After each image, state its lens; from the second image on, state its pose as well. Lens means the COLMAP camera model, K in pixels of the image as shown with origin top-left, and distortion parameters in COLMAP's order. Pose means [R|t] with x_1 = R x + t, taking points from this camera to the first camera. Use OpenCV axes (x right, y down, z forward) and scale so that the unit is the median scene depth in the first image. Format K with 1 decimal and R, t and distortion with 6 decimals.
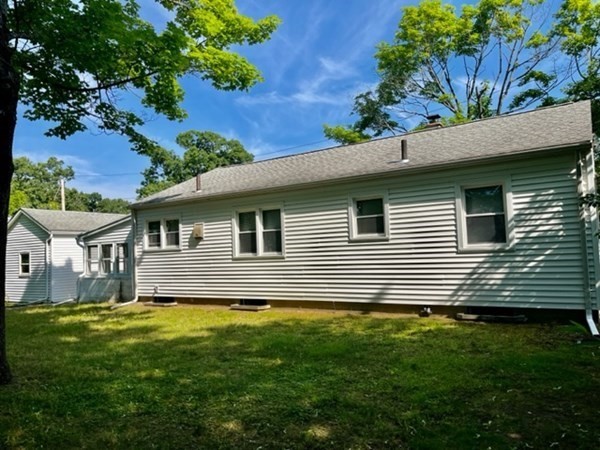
lens RADIAL K [[452.6, 0, 301.3], [0, 452.6, 228.4], [0, 0, 1]] dist [0.039110, -0.061016]
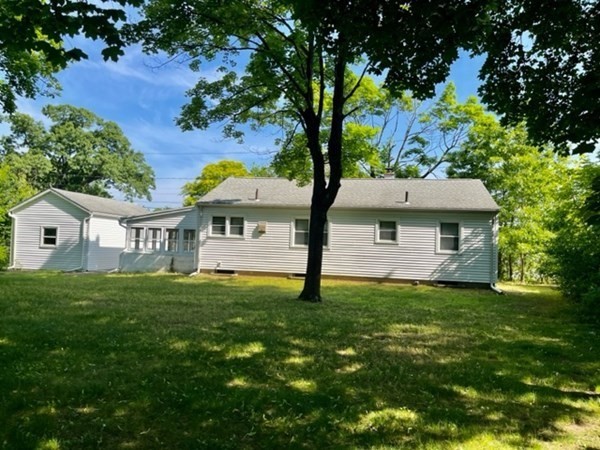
lens RADIAL K [[452.6, 0, 299.6], [0, 452.6, 222.1], [0, 0, 1]] dist [0.039110, -0.061016]
pose [[0.919877, 0.092043, 0.381255, -0.644864], [-0.093270, 0.995523, -0.015302, -0.000221], [-0.380957, -0.021483, 0.924343, -0.410240]]
